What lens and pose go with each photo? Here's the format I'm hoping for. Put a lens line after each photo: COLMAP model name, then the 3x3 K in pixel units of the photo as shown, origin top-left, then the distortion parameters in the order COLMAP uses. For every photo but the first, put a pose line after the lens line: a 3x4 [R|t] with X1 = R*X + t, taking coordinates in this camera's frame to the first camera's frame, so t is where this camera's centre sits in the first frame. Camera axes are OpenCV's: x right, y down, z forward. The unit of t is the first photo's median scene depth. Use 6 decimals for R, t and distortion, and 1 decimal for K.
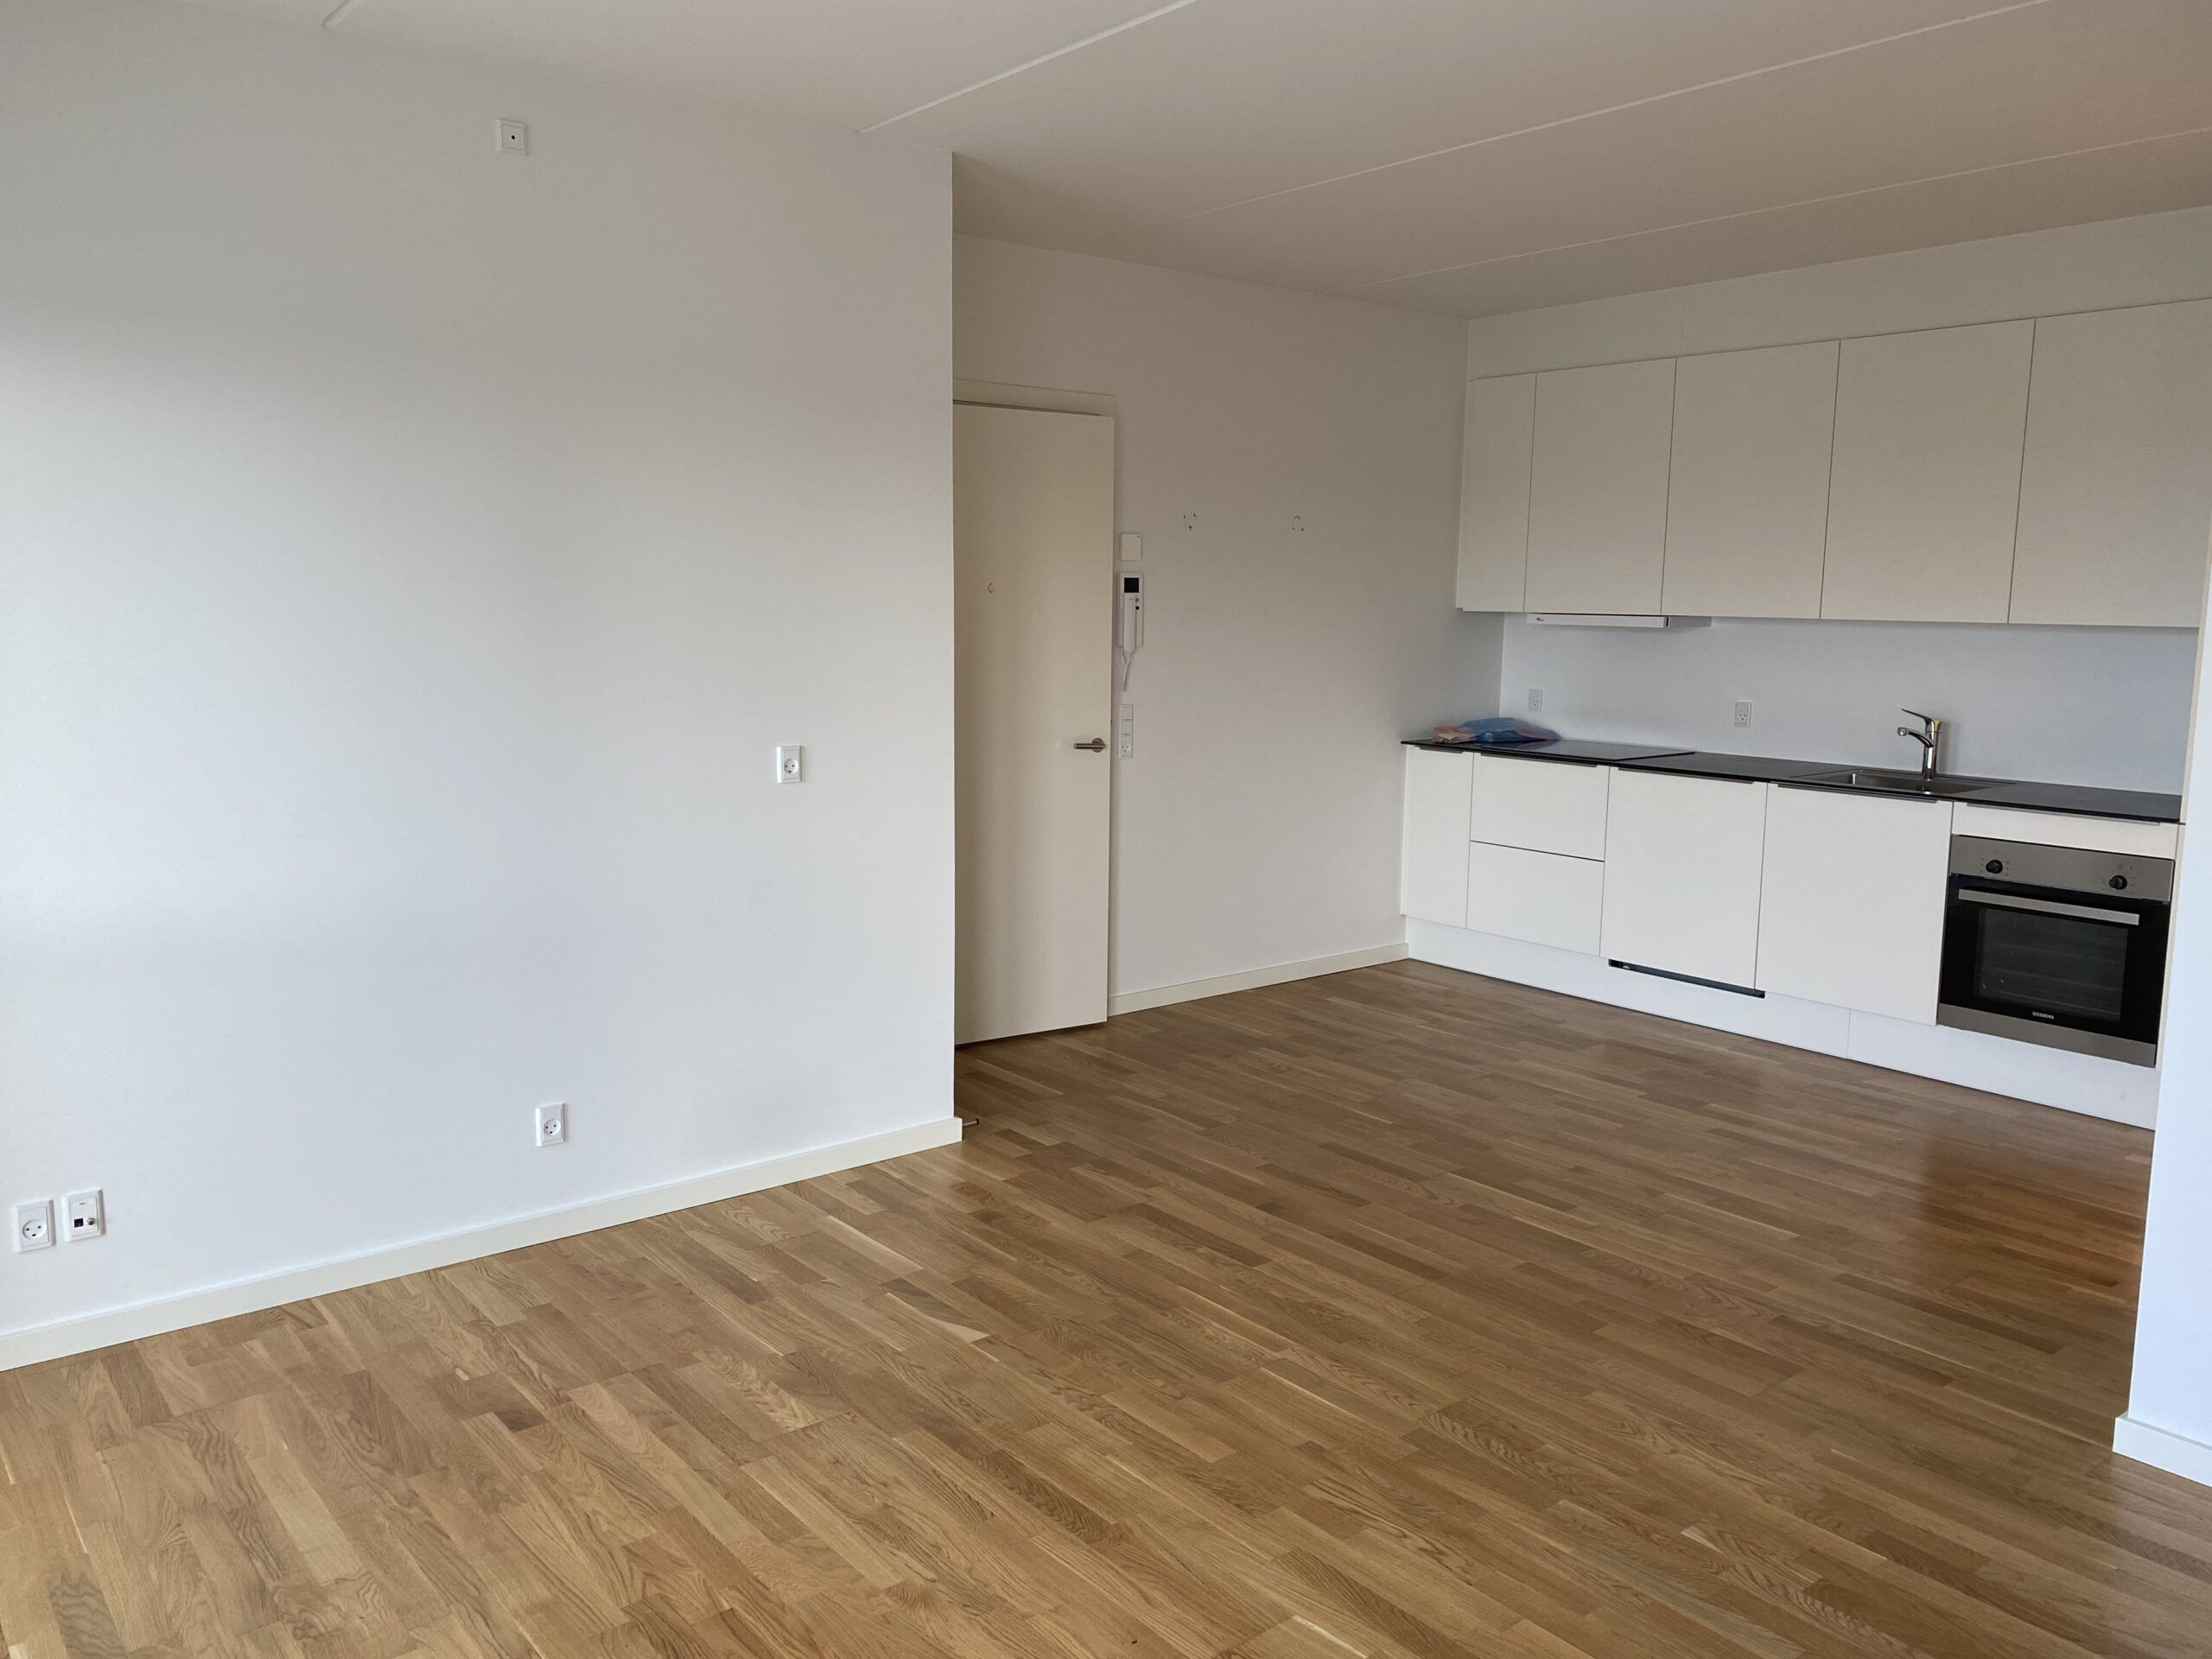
lens RADIAL K [[1689.4, 0, 1110.0], [0, 1689.4, 832.6], [0, 0, 1]] dist [0.049510, -0.039153]
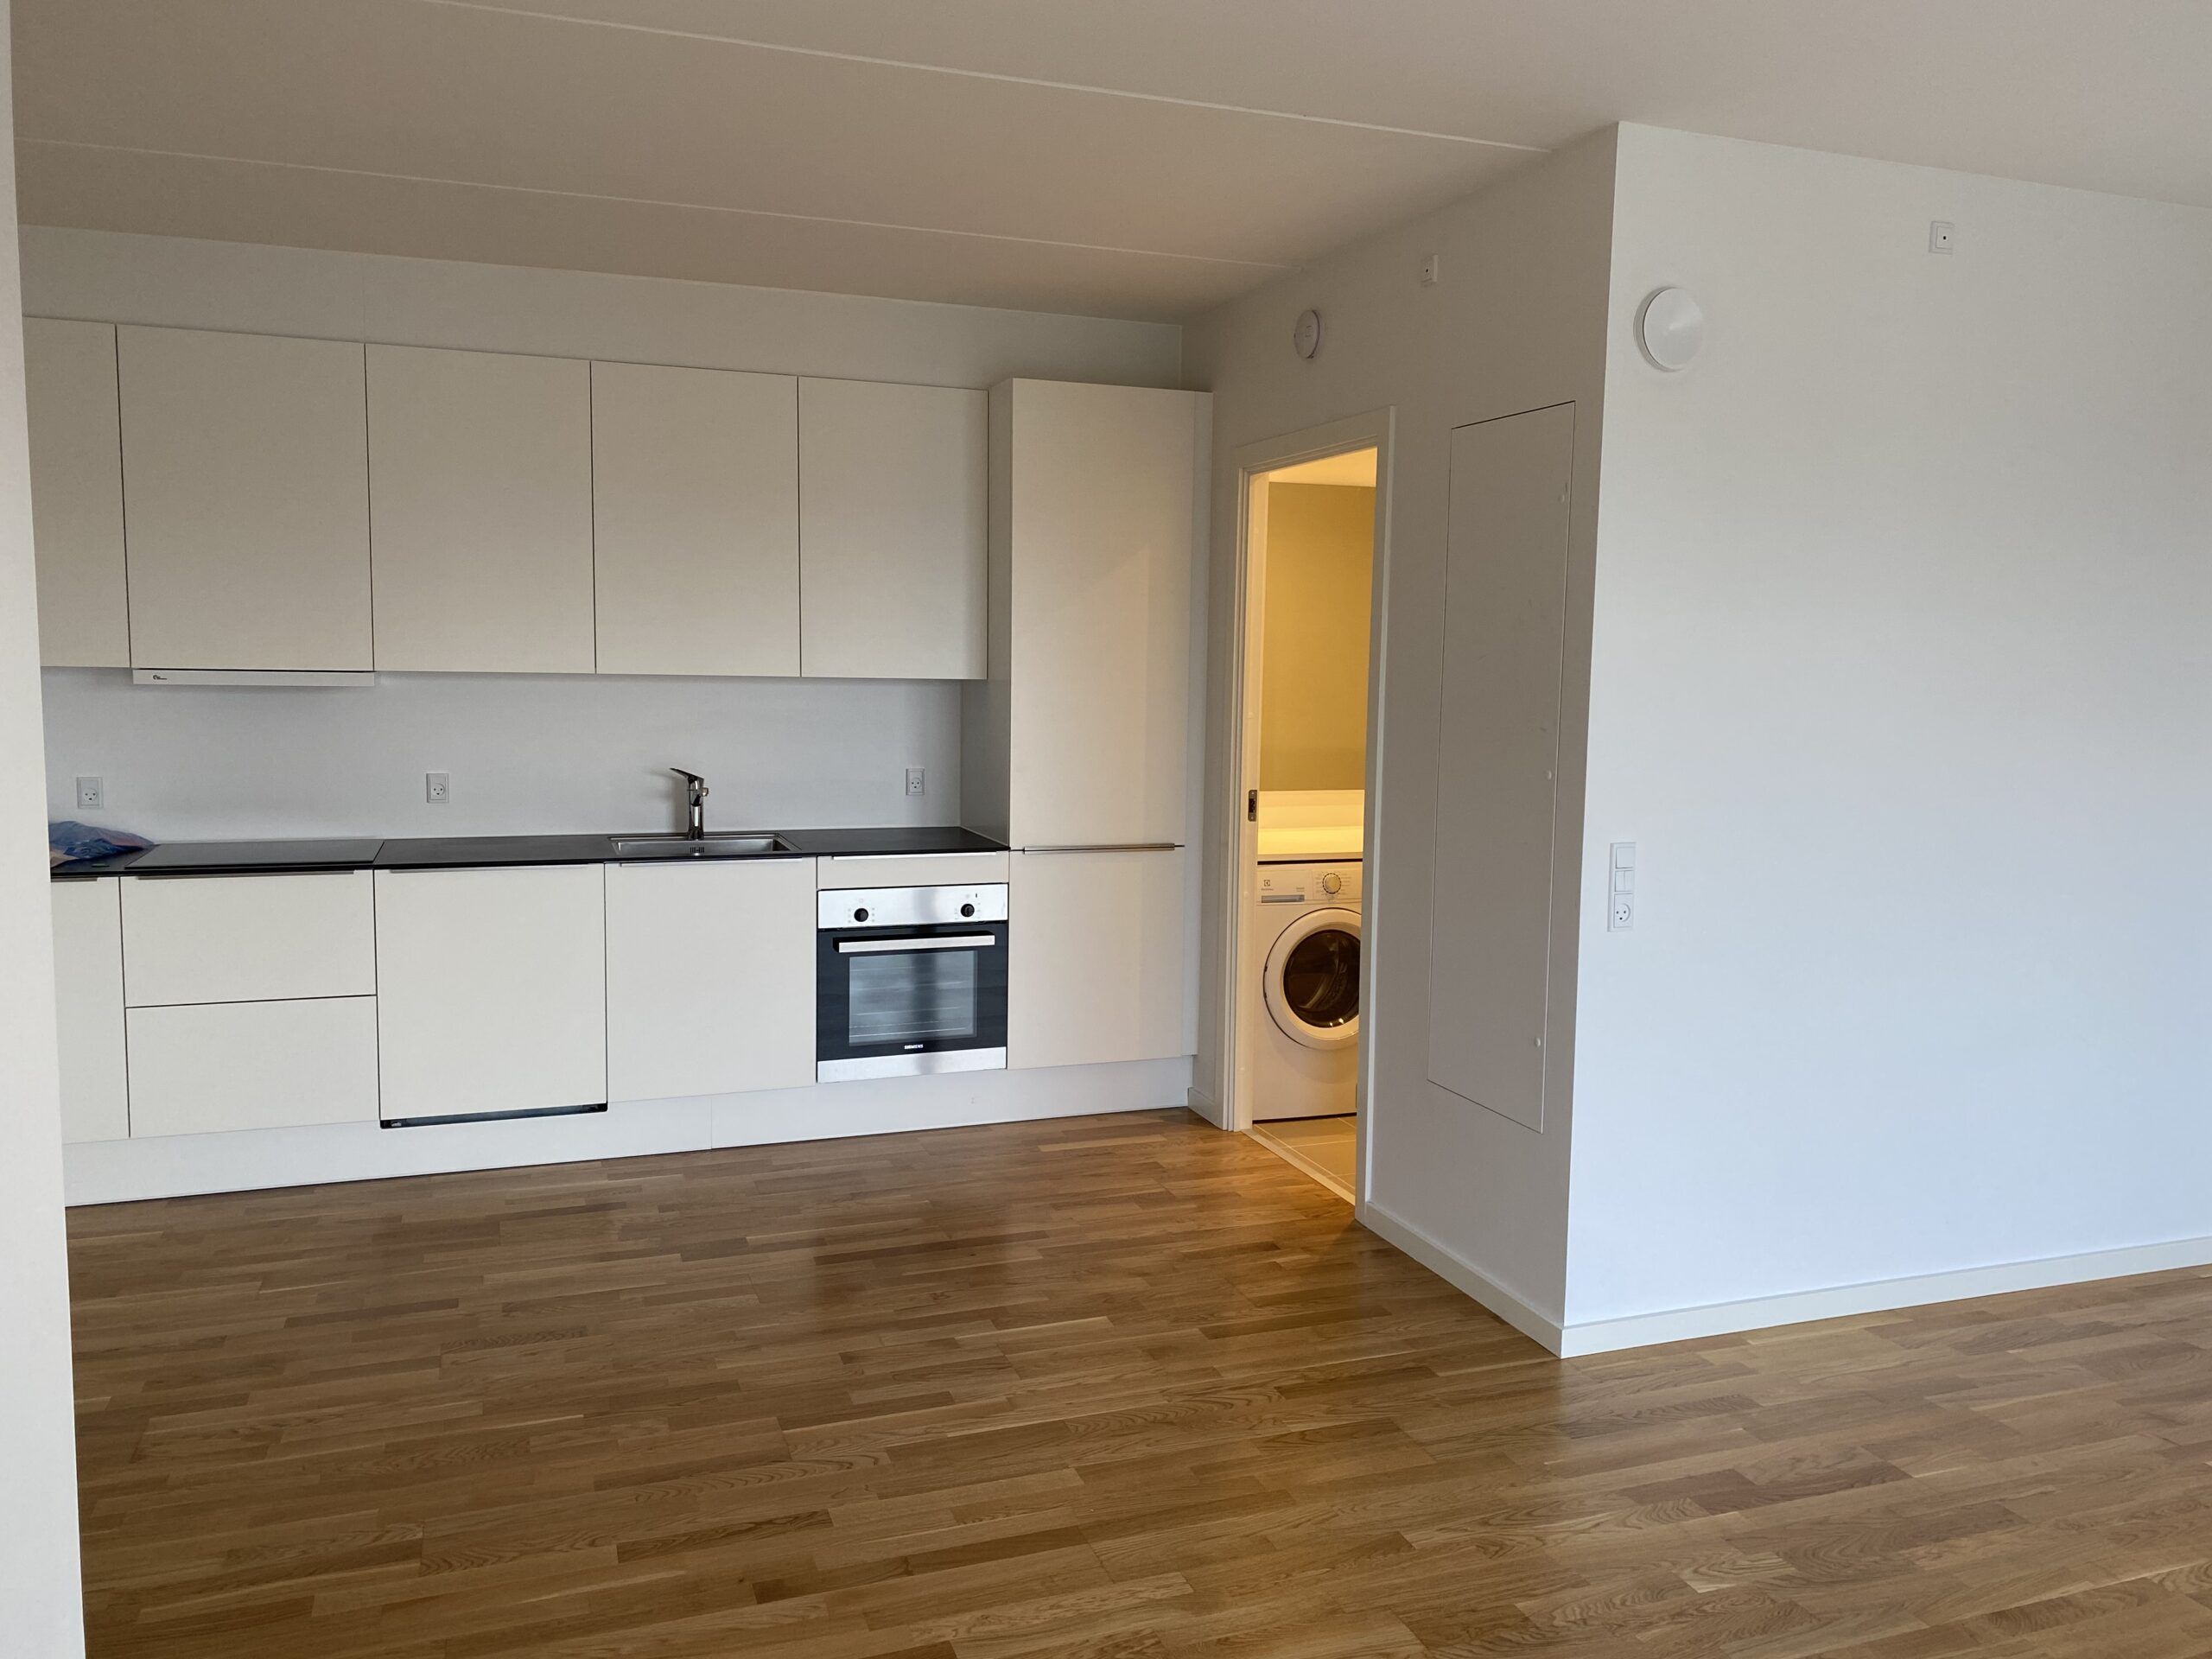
lens RADIAL K [[1689.4, 0, 1113.5], [0, 1689.4, 821.2], [0, 0, 1]] dist [0.049510, -0.039153]
pose [[0.325056, -0.105761, 0.939762, -0.381138], [0.124550, 0.989859, 0.068318, -0.087202], [-0.937457, 0.094840, 0.334932, 0.524519]]
